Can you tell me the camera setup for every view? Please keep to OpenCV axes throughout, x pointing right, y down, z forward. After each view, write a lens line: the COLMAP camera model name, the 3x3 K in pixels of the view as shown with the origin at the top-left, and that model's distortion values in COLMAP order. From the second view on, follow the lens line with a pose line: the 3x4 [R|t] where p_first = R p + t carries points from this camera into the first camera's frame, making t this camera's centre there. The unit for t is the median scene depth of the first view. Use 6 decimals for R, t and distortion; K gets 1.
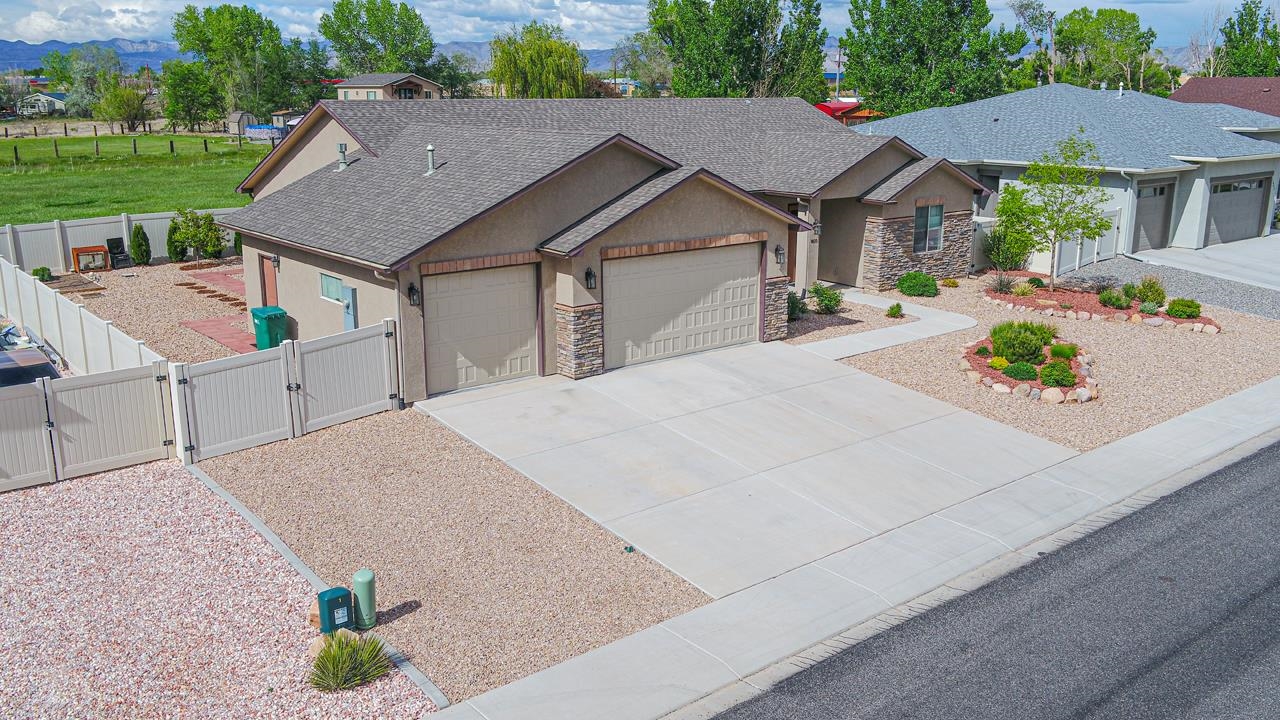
lens RADIAL K [[1100.6, 0, 640.0], [0, 1100.6, 370.4], [0, 0, 1]] dist [0.001196, -0.017296]
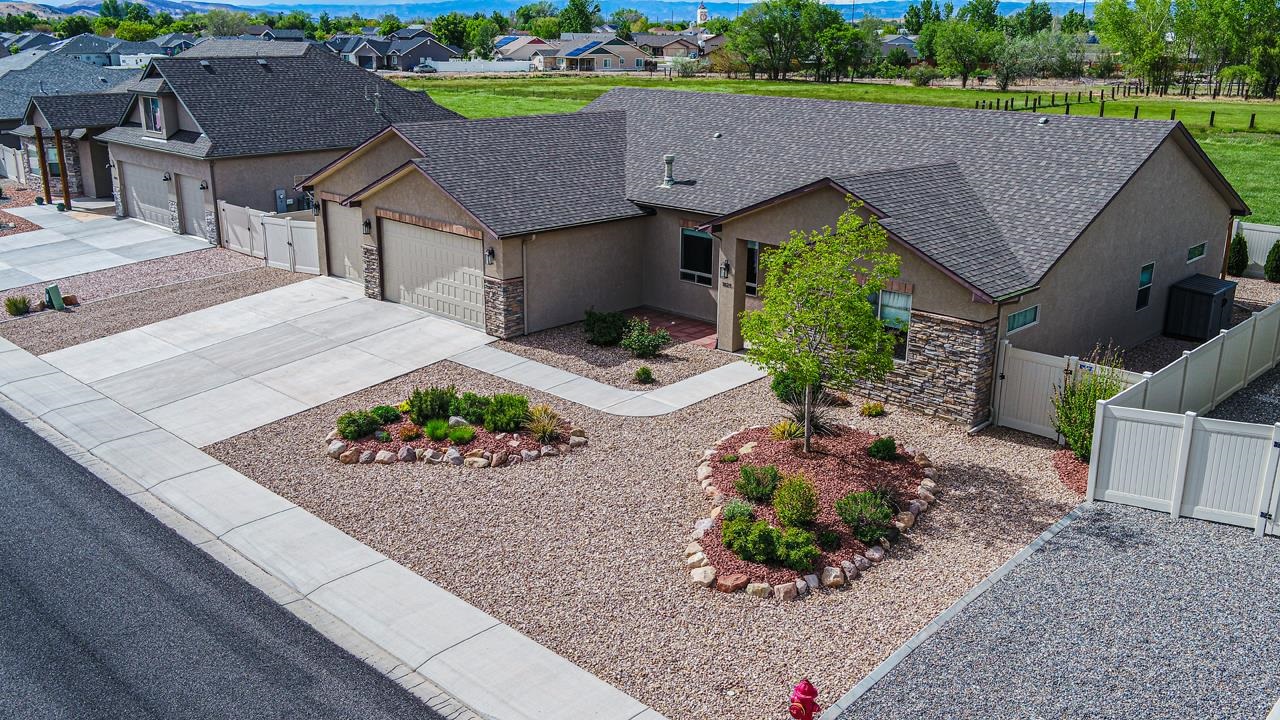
lens RADIAL K [[1100.6, 0, 632.2], [0, 1100.6, 365.3], [0, 0, 1]] dist [0.001196, -0.017296]
pose [[0.103895, 0.290698, -0.951157, 1.313652], [-0.254282, 0.932313, 0.257164, -0.350985], [0.961533, 0.215145, 0.170782, 1.092915]]
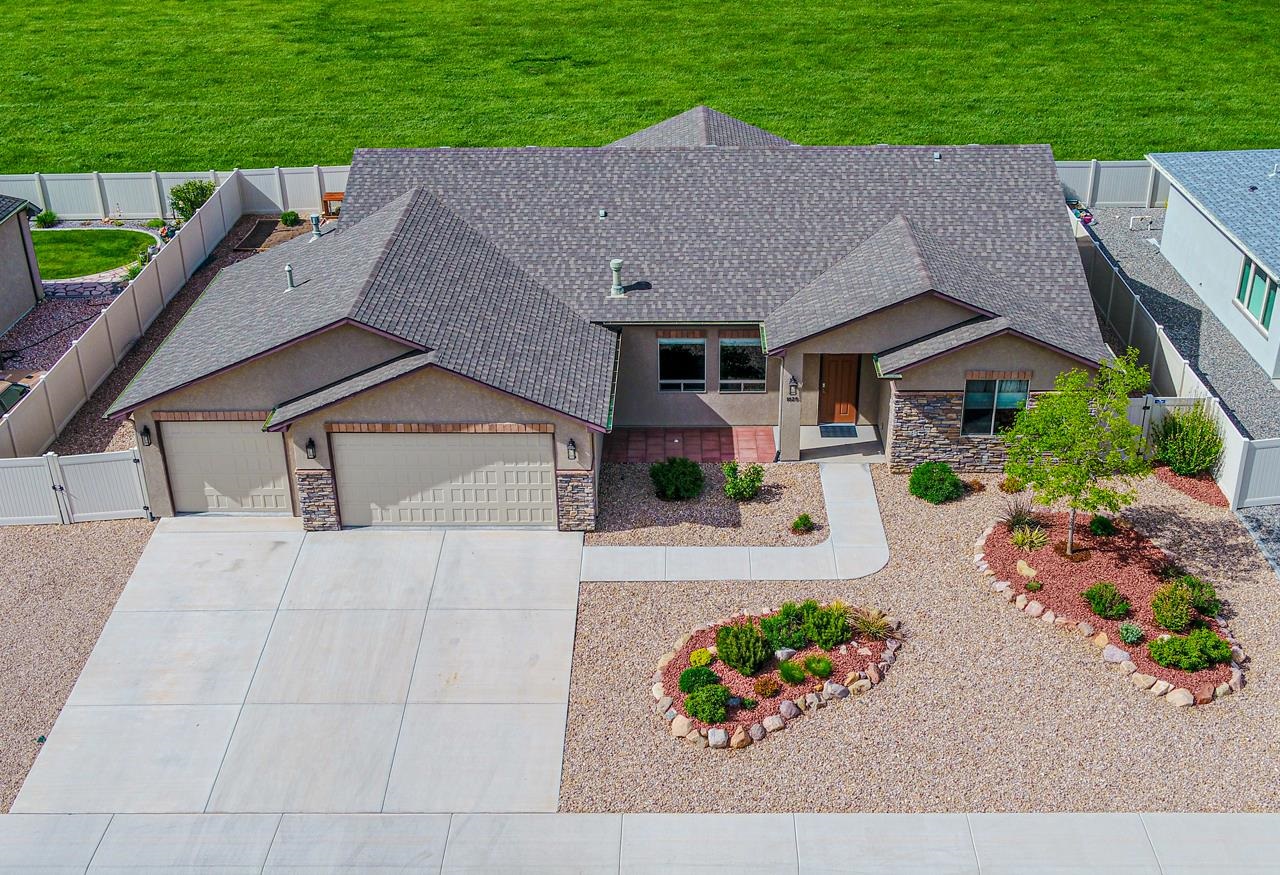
lens RADIAL K [[1408.3, 0, 645.9], [0, 1408.3, 433.4], [0, 0, 1]] dist [0.001785, 0.000000]
pose [[0.758204, 0.288089, -0.584920, 0.944248], [-0.148132, 0.949744, 0.275758, -0.497252], [0.634968, -0.122436, 0.762775, 0.183763]]
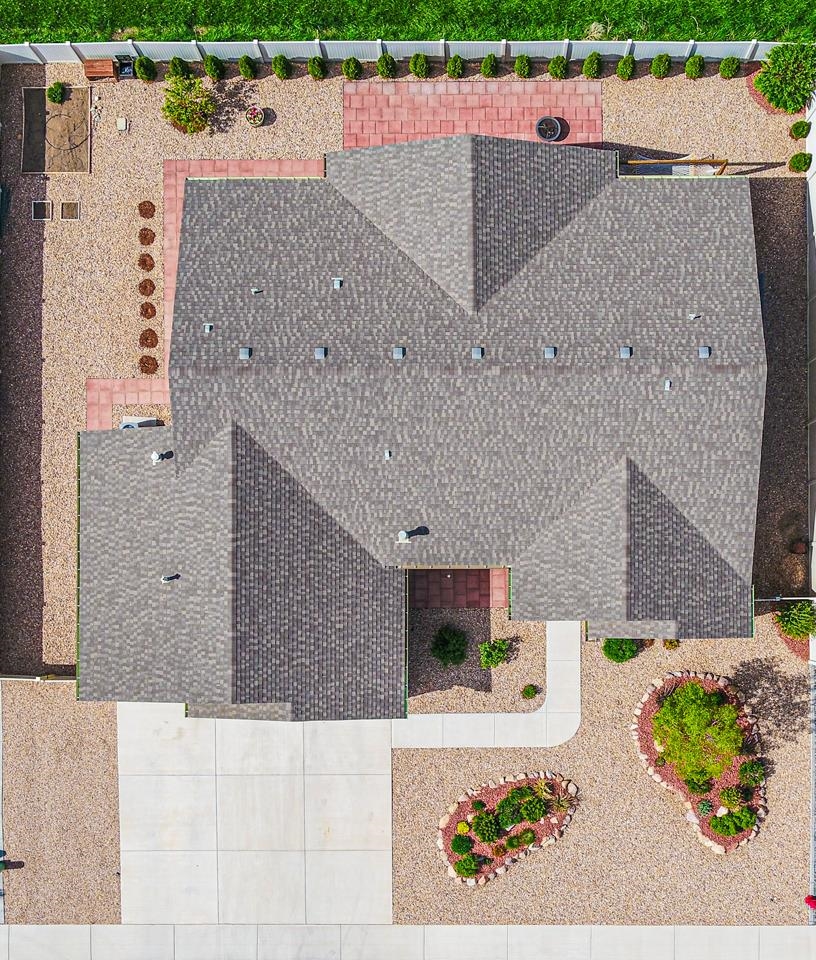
lens RADIAL K [[1494.0, 0, 453.0], [0, 1494.0, 558.1], [0, 0, 1]] dist [0.012486, 0.000000]
pose [[0.773068, 0.633947, -0.021846, 0.131950], [-0.144678, 0.209749, 0.966992, -2.257724], [0.617604, -0.744390, 0.253868, 0.799430]]
